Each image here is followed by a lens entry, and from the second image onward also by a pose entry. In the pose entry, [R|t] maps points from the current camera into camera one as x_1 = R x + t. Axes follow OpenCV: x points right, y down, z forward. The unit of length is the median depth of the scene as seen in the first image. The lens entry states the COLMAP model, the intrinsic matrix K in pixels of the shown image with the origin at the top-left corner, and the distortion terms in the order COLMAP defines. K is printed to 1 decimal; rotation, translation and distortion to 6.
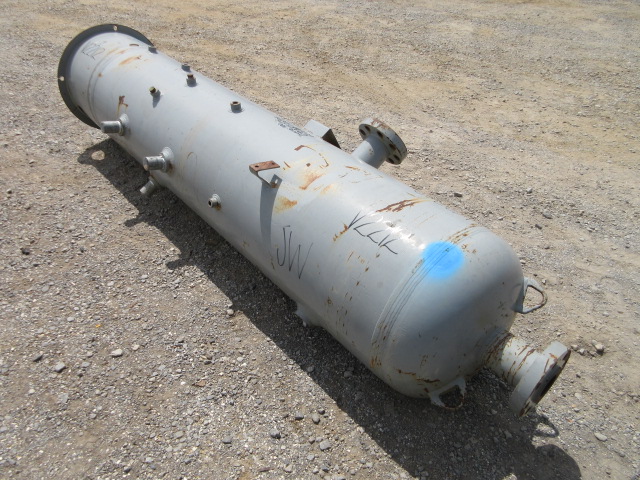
lens RADIAL K [[466.2, 0, 320.0], [0, 466.2, 240.0], [0, 0, 1]] dist [0.025599, 0.000029]
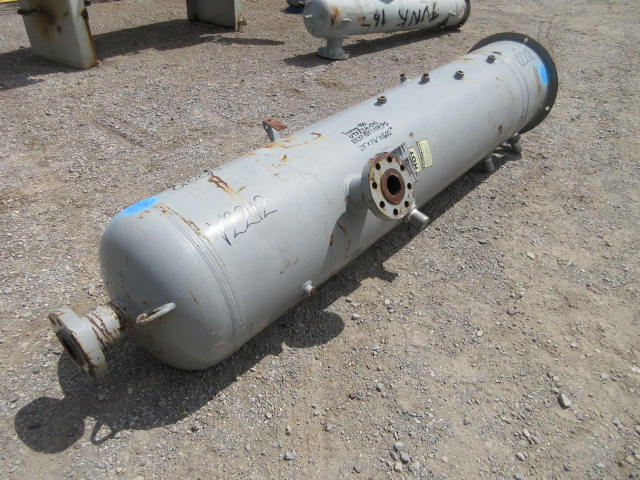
lens RADIAL K [[466.2, 0, 320.0], [0, 466.2, 240.0], [0, 0, 1]] dist [0.025599, 0.000029]
pose [[0.172057, 0.566097, -0.806183, 1.005537], [-0.607715, 0.705093, 0.365413, -0.448274], [0.775293, 0.427057, 0.465342, 0.665794]]
